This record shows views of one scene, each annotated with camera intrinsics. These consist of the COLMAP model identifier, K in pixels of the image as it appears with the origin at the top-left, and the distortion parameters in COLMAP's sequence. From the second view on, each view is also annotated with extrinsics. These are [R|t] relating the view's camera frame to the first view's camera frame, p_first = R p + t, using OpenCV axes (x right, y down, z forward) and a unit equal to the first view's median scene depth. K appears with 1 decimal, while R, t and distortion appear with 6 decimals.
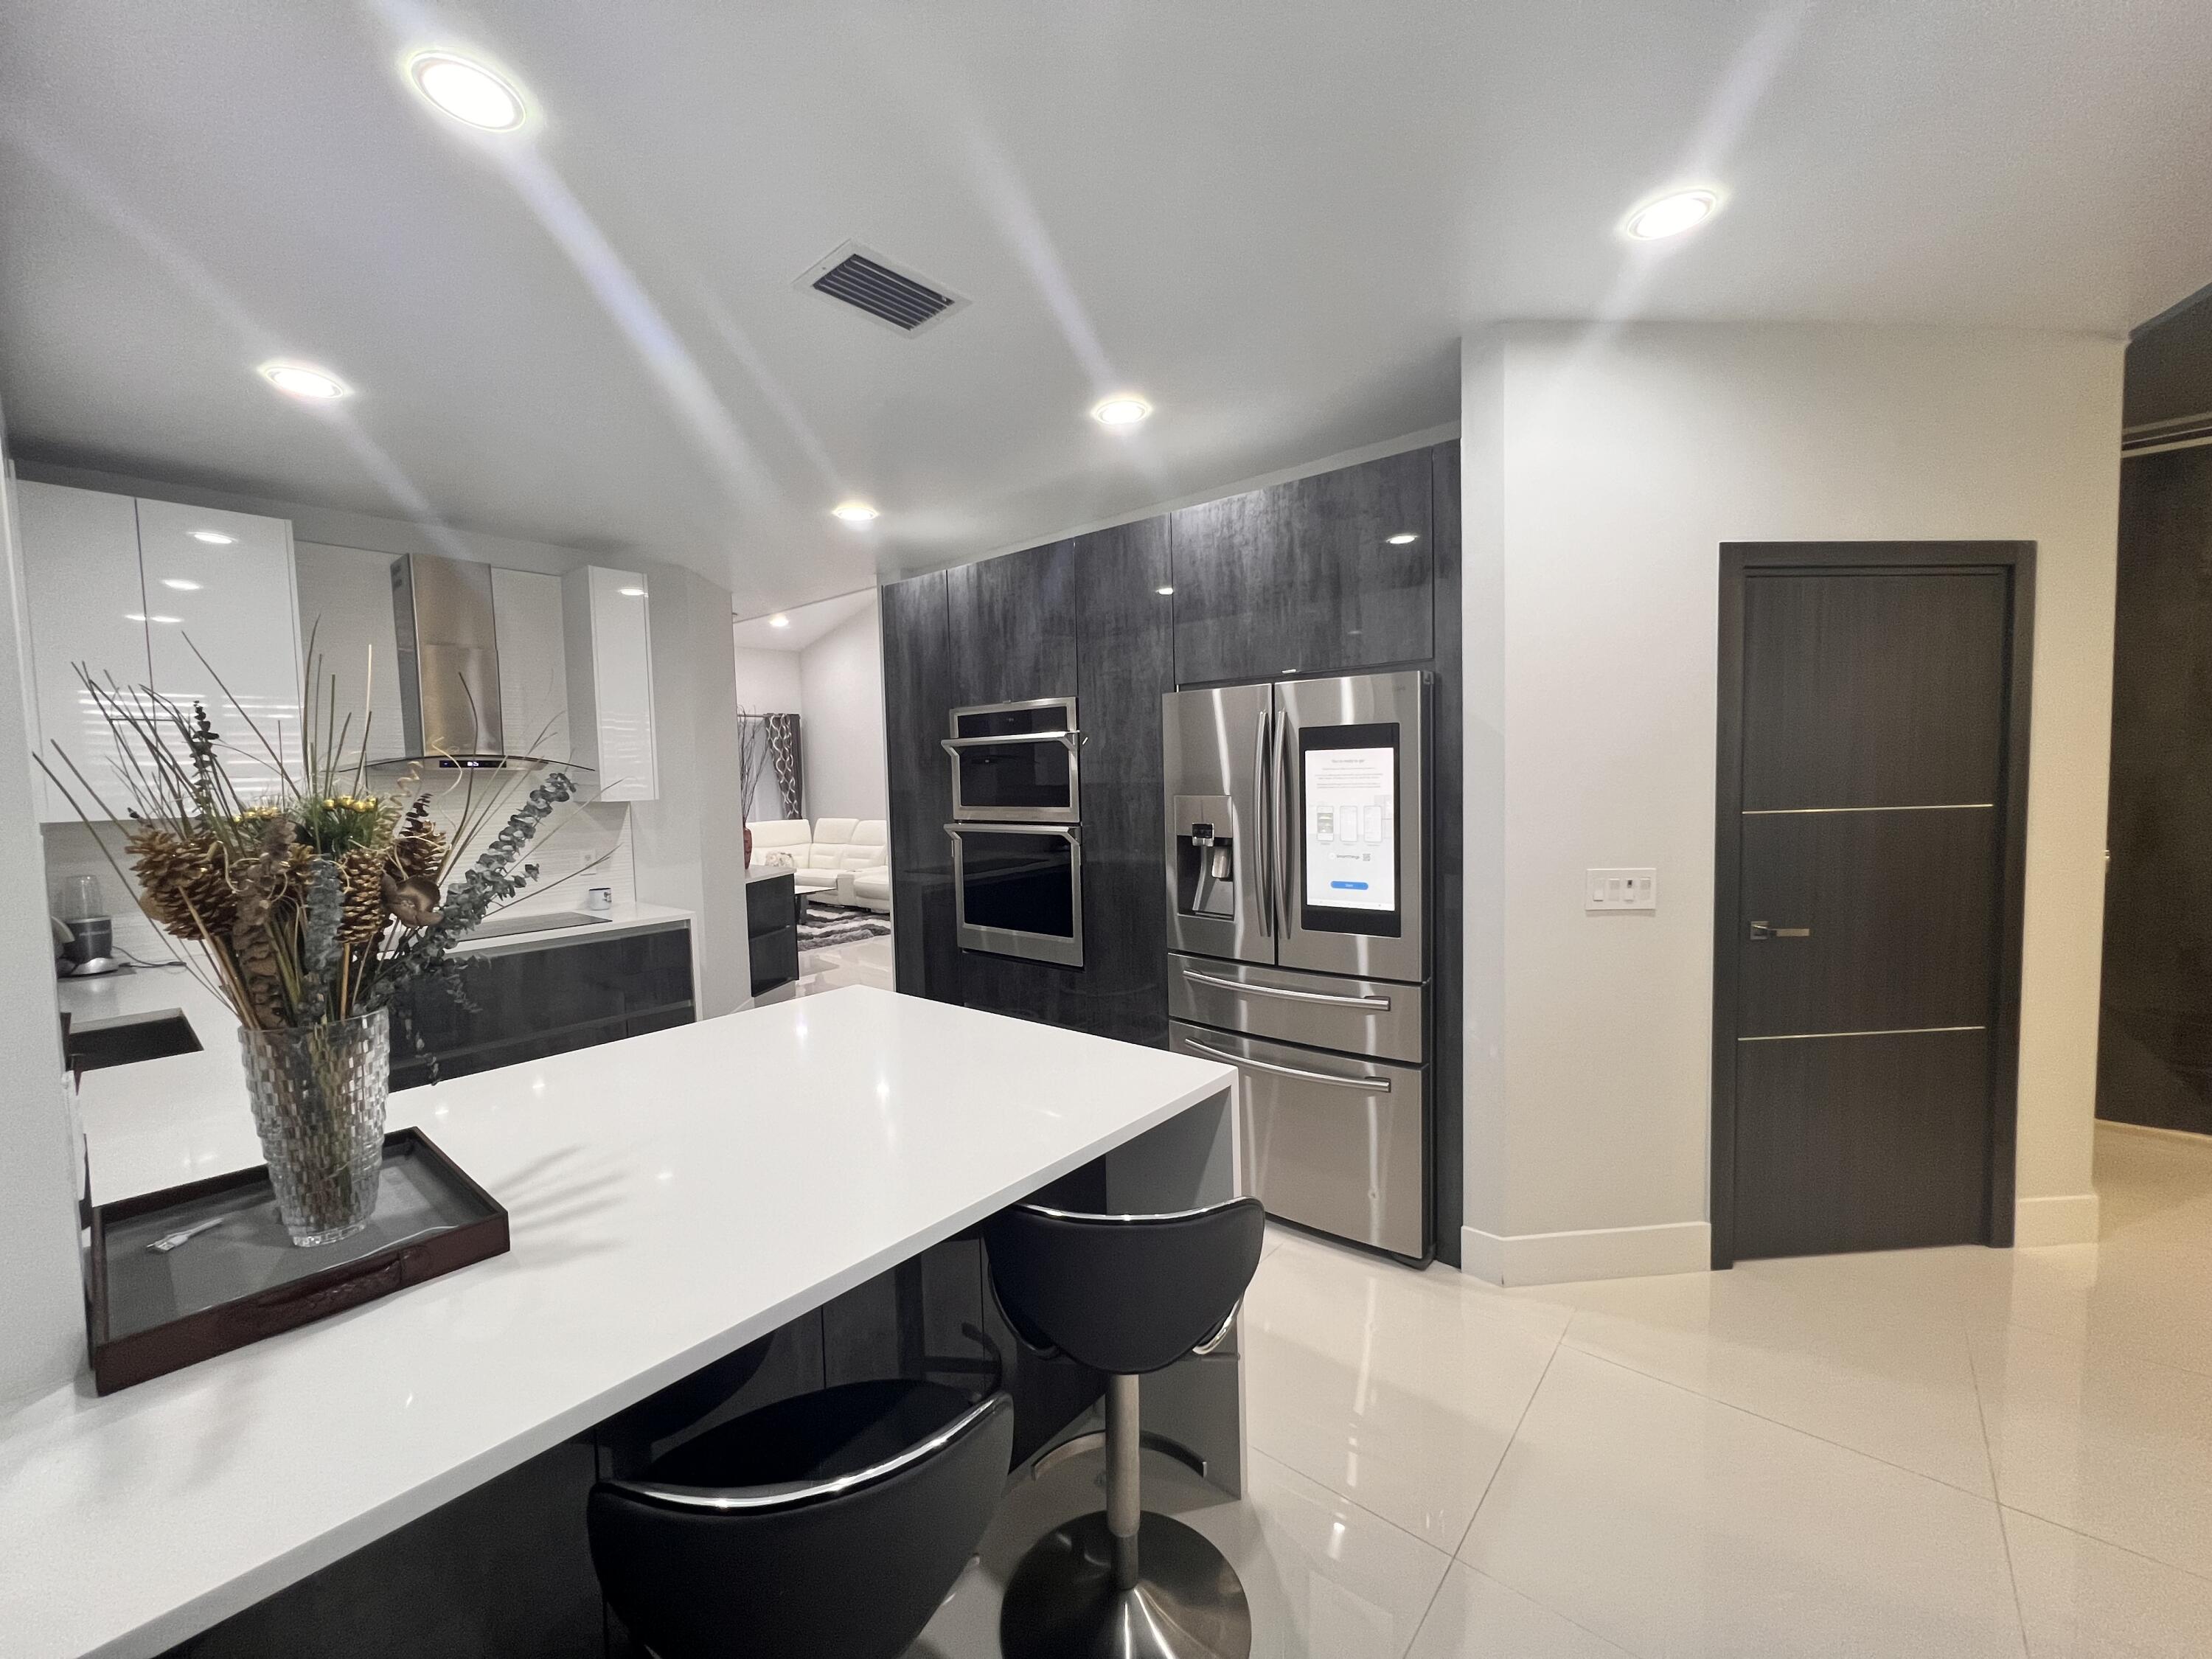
lens RADIAL K [[895.4, 0, 1111.9], [0, 895.4, 834.6], [0, 0, 1]] dist [-0.001396, 0.000567]
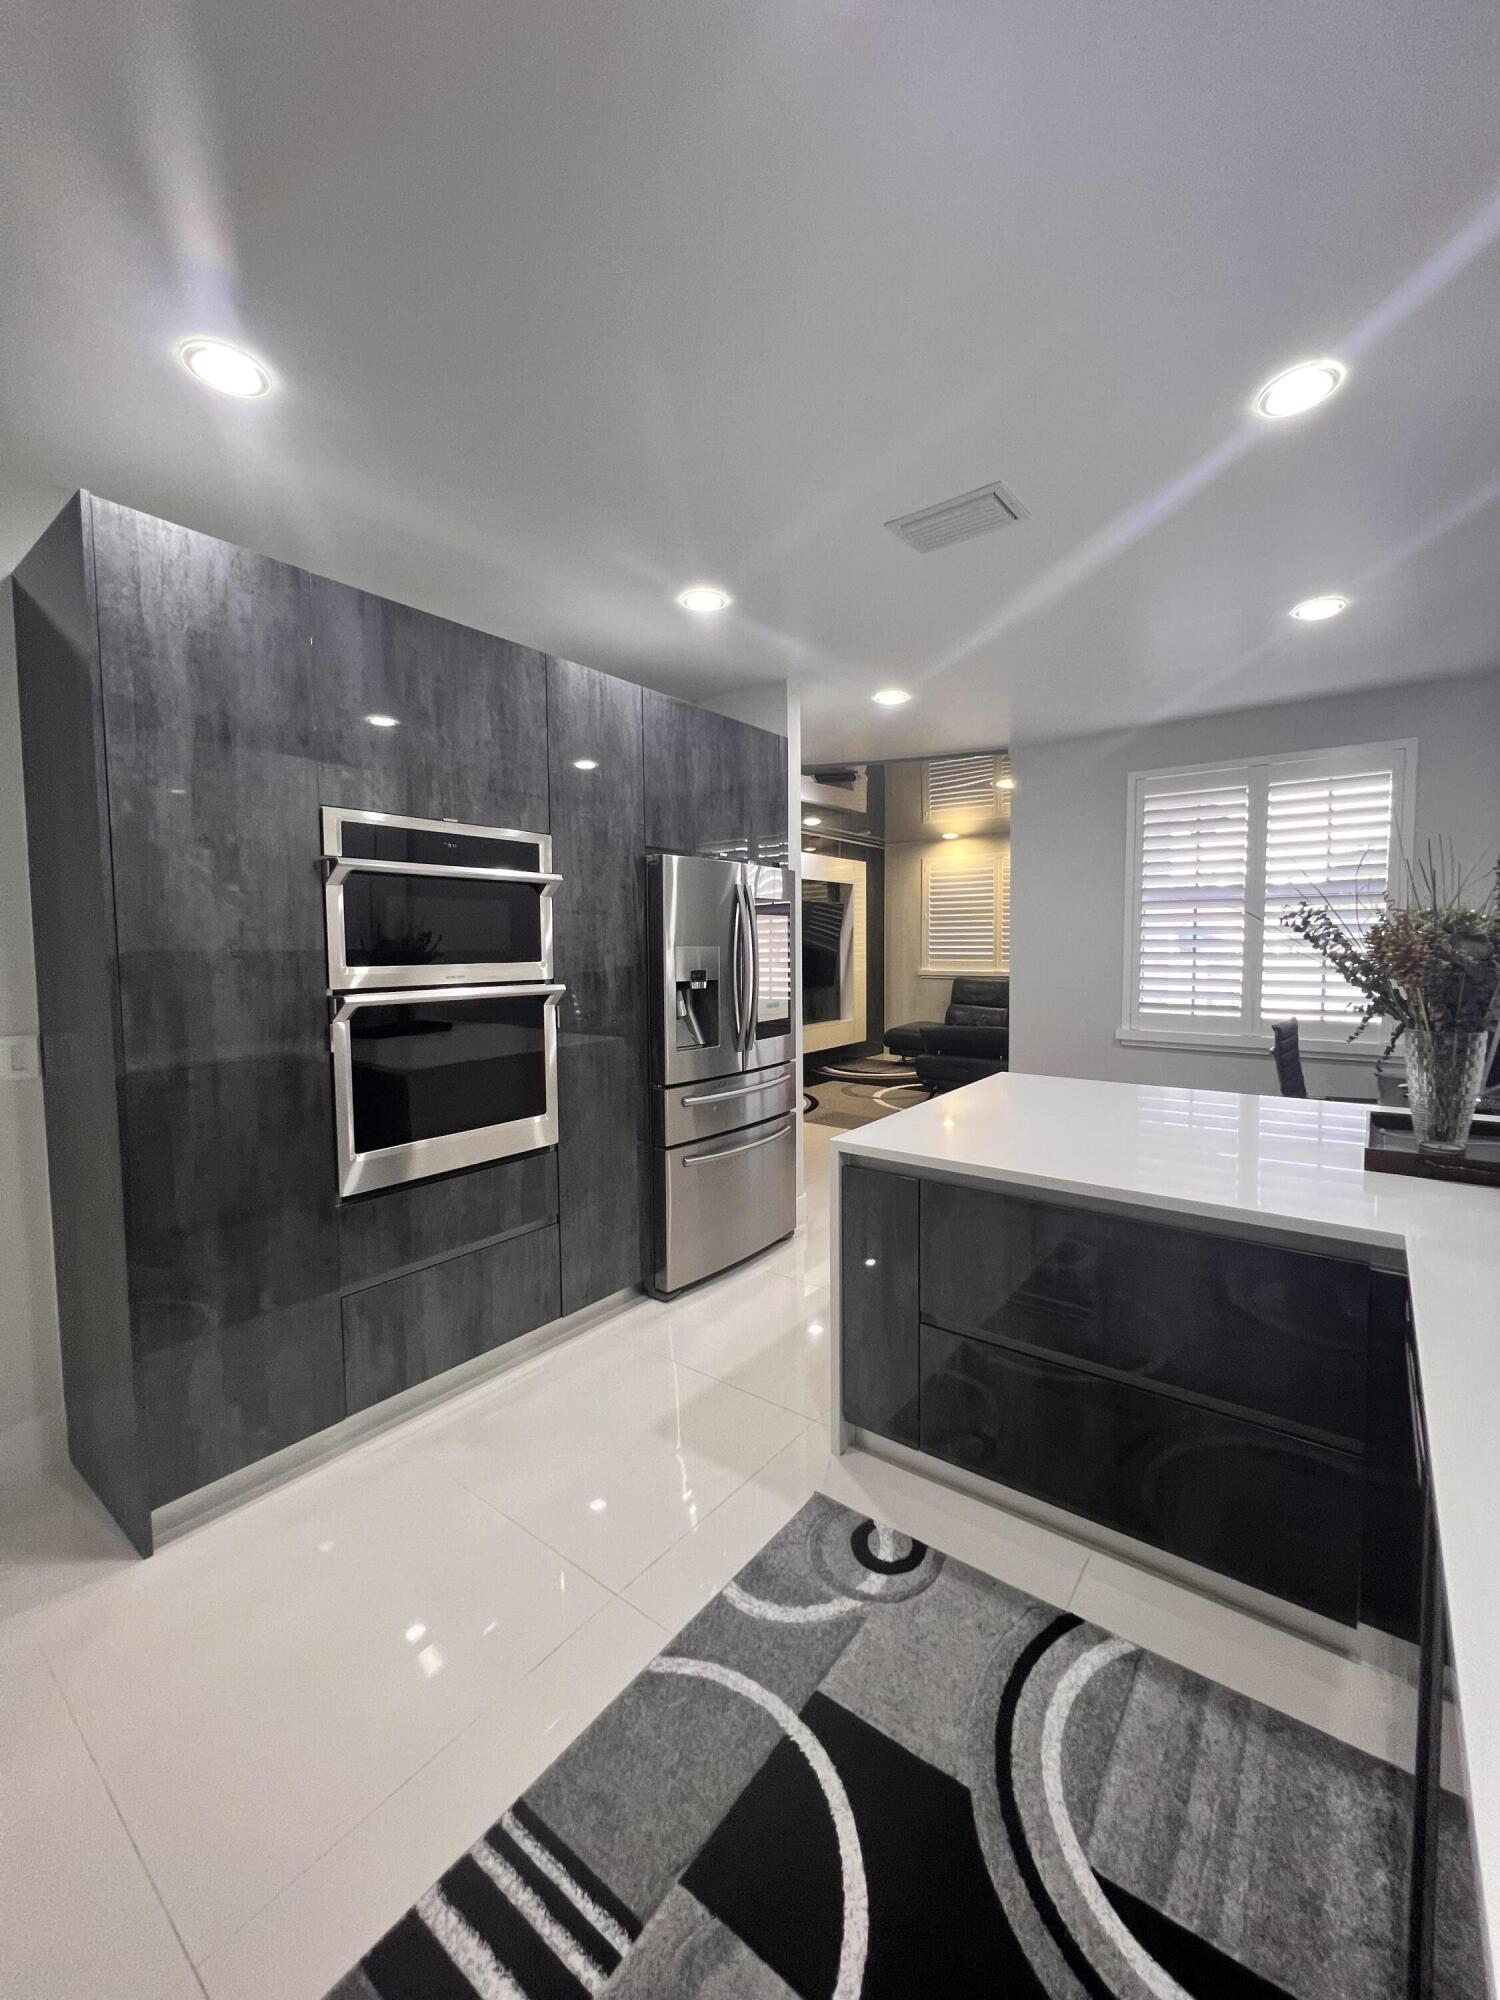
lens RADIAL K [[809.6, 0, 755.3], [0, 809.6, 995.4], [0, 0, 1]] dist [-0.001396, 0.000567]
pose [[-0.061389, -0.043380, 0.997171, -1.098459], [0.072409, 0.996229, 0.047797, -0.027591], [-0.995484, 0.075139, -0.058016, 1.109230]]
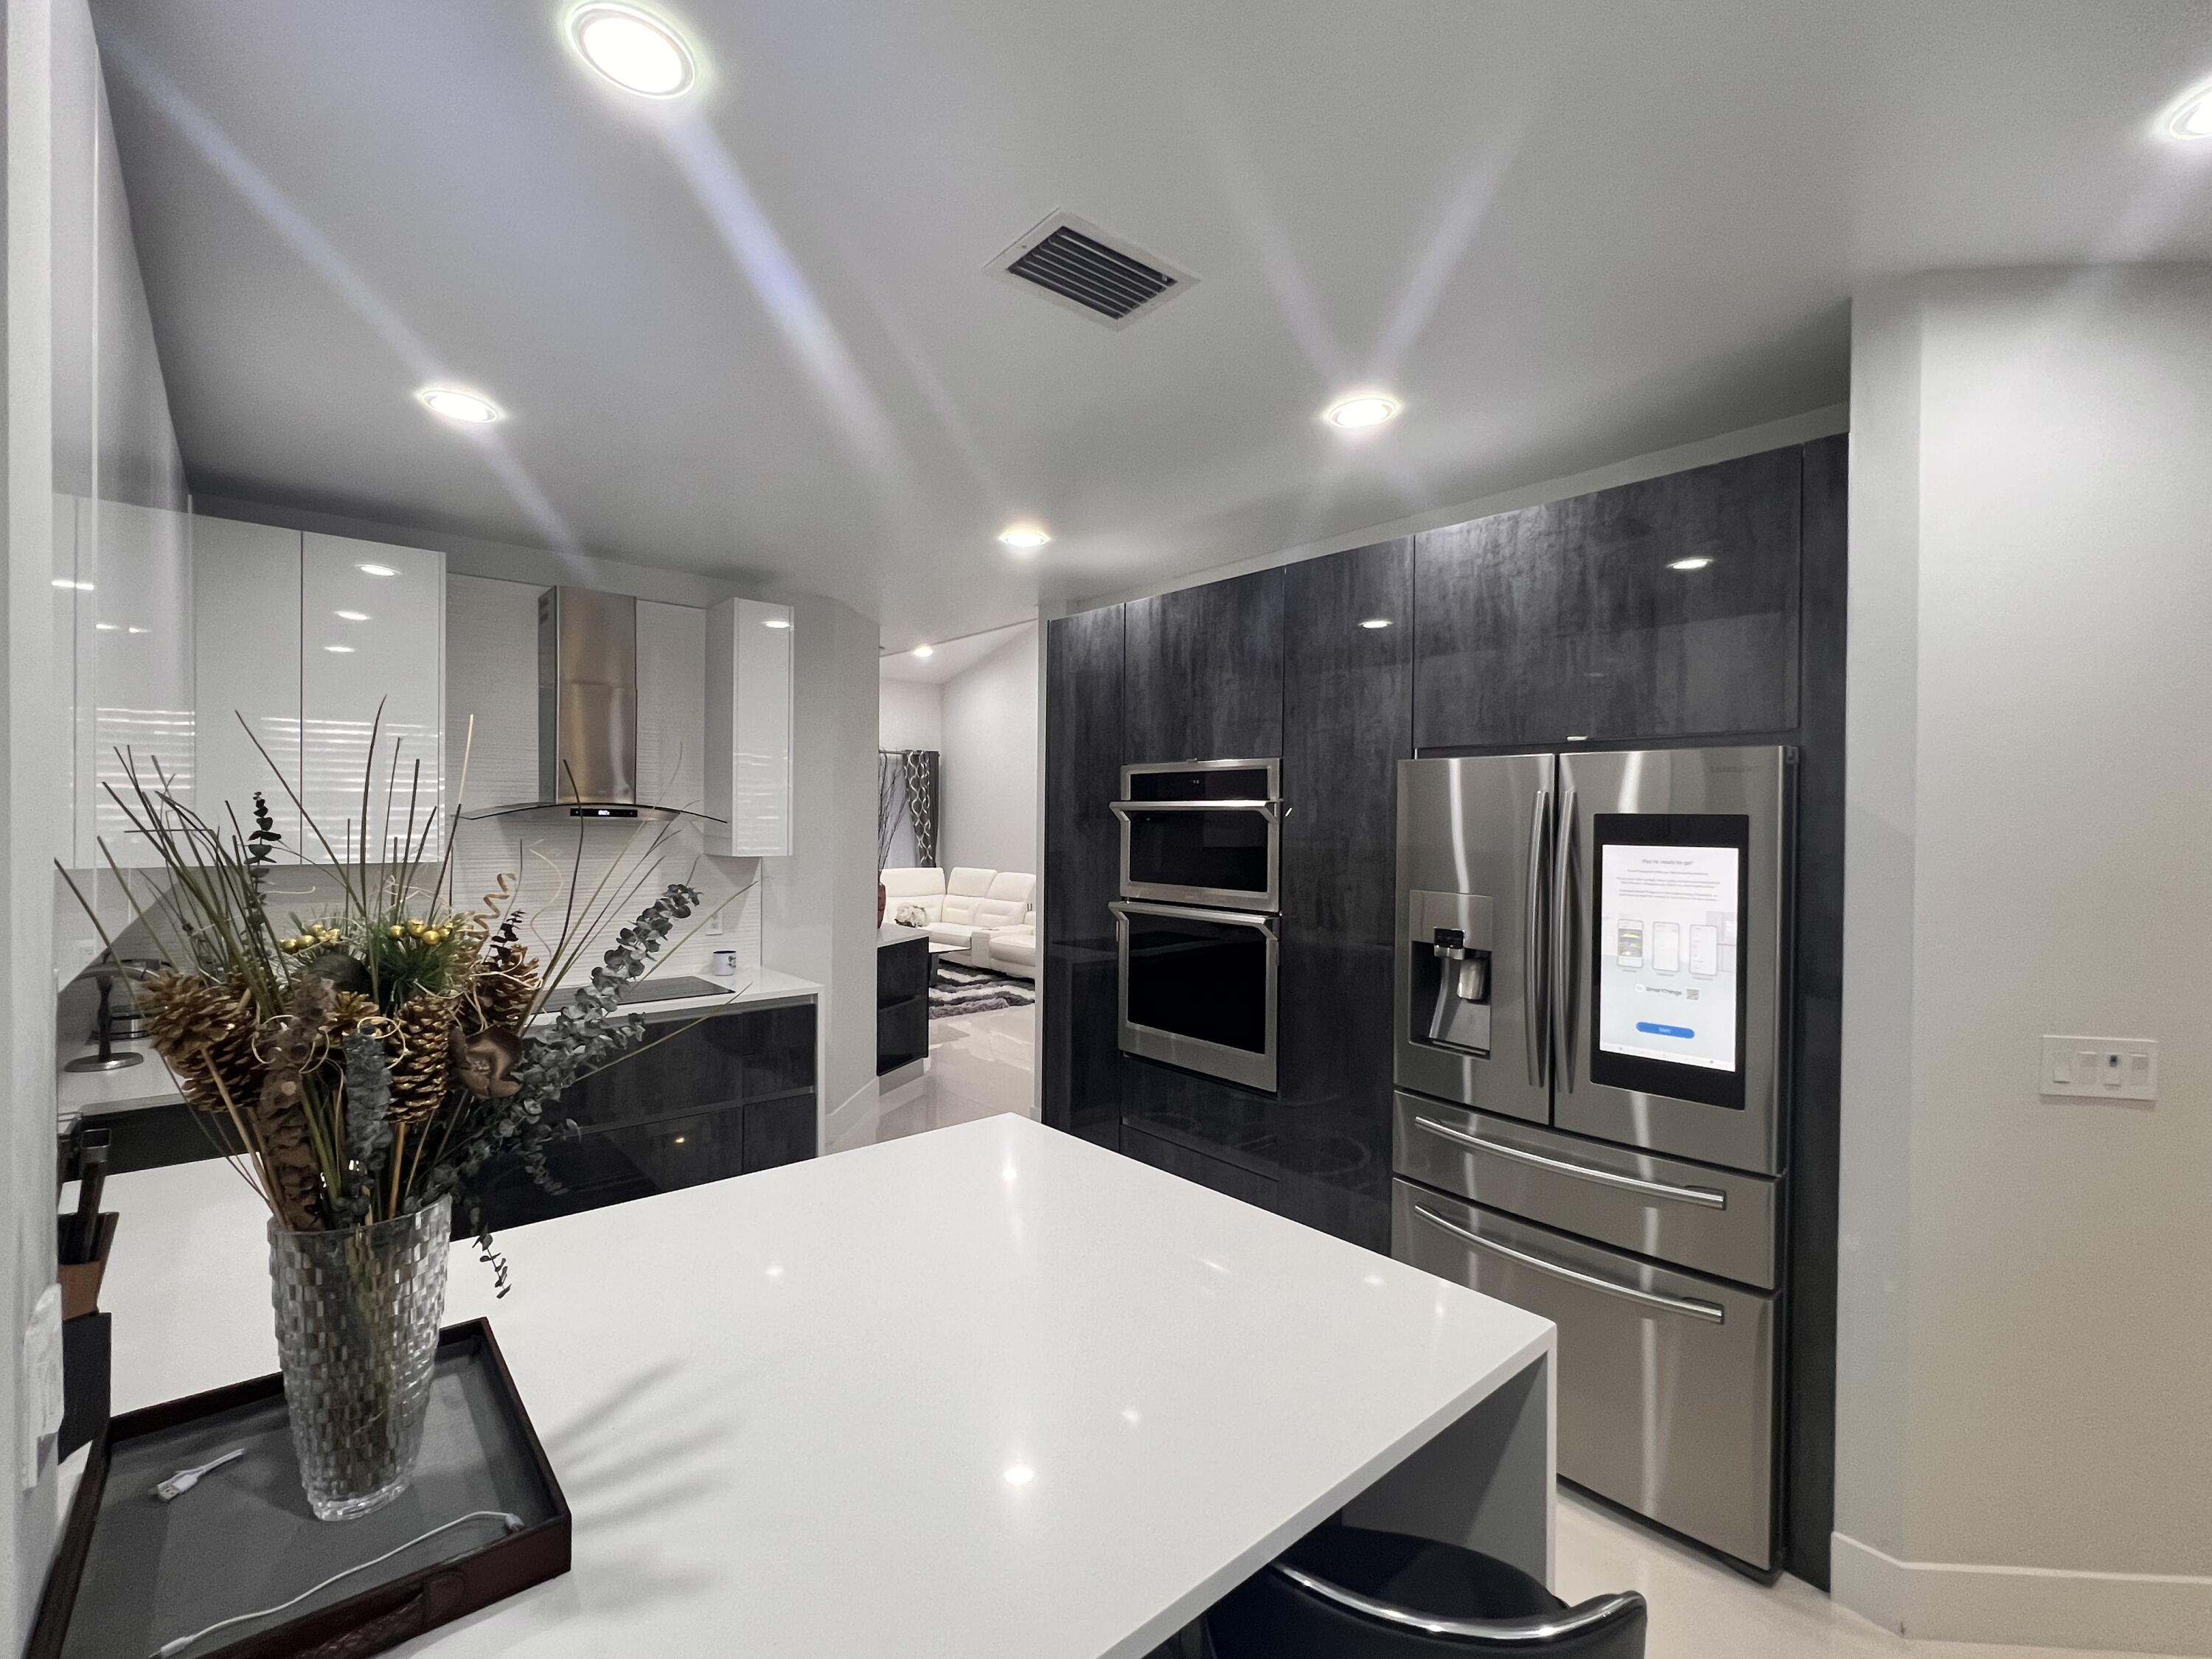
lens RADIAL K [[992.8, 0, 1111.3], [0, 992.8, 835.0], [0, 0, 1]] dist [-0.001209, 0.000508]
pose [[0.987430, 0.035795, -0.153952, -0.065555], [-0.043310, 0.998014, -0.045741, -0.046732], [0.152009, 0.051834, 0.987019, 0.114021]]
